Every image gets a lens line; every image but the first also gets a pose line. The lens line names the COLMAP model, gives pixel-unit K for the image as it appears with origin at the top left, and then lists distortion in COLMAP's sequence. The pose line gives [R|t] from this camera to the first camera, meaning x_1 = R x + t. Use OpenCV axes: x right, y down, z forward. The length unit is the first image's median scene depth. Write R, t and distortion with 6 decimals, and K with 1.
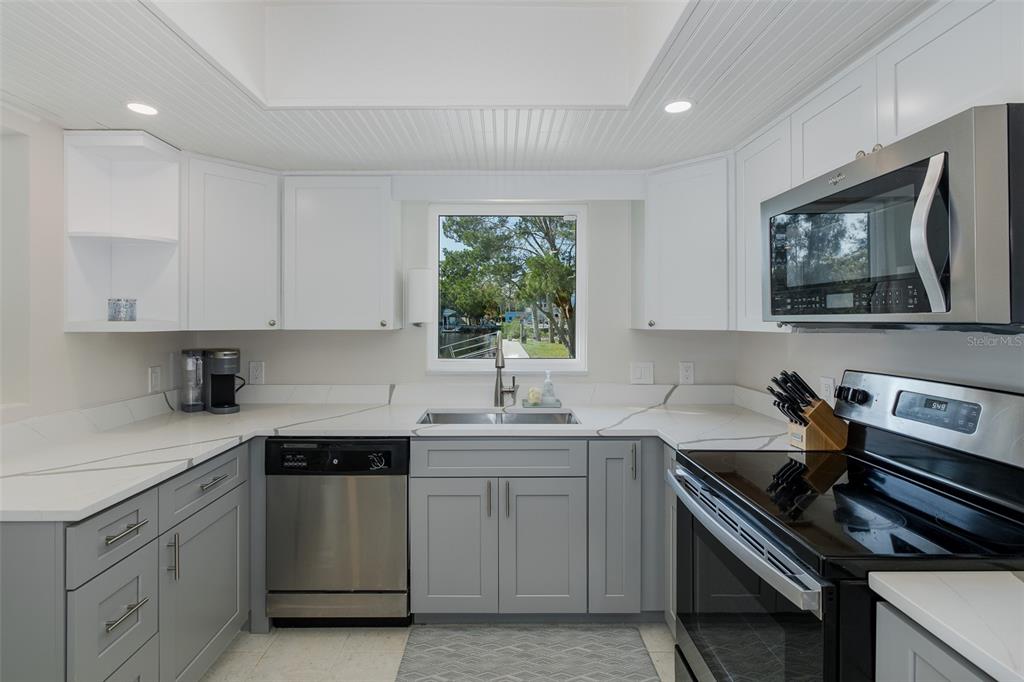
lens RADIAL K [[493.2, 0, 509.7], [0, 493.2, 325.3], [0, 0, 1]] dist [-0.000781, 0.000163]
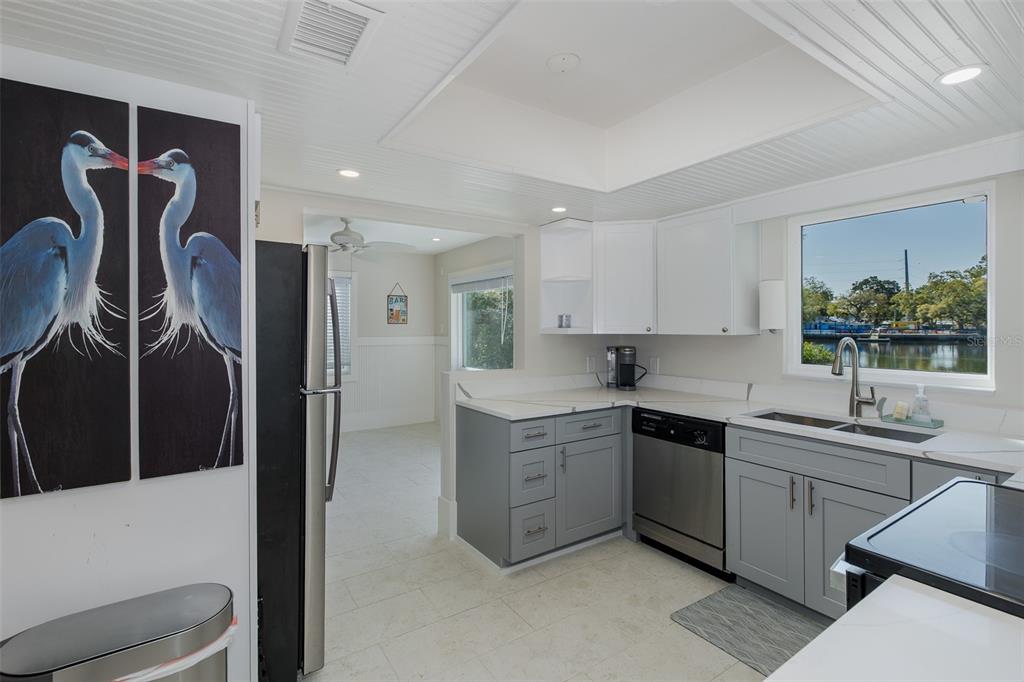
lens RADIAL K [[482.7, 0, 518.4], [0, 482.7, 337.9], [0, 0, 1]] dist [0.001075, 0.000351]
pose [[0.559831, 0.015437, -0.828463, 0.484286], [-0.007318, 0.999880, 0.013686, 0.004211], [0.828574, -0.001599, 0.559877, -0.083270]]
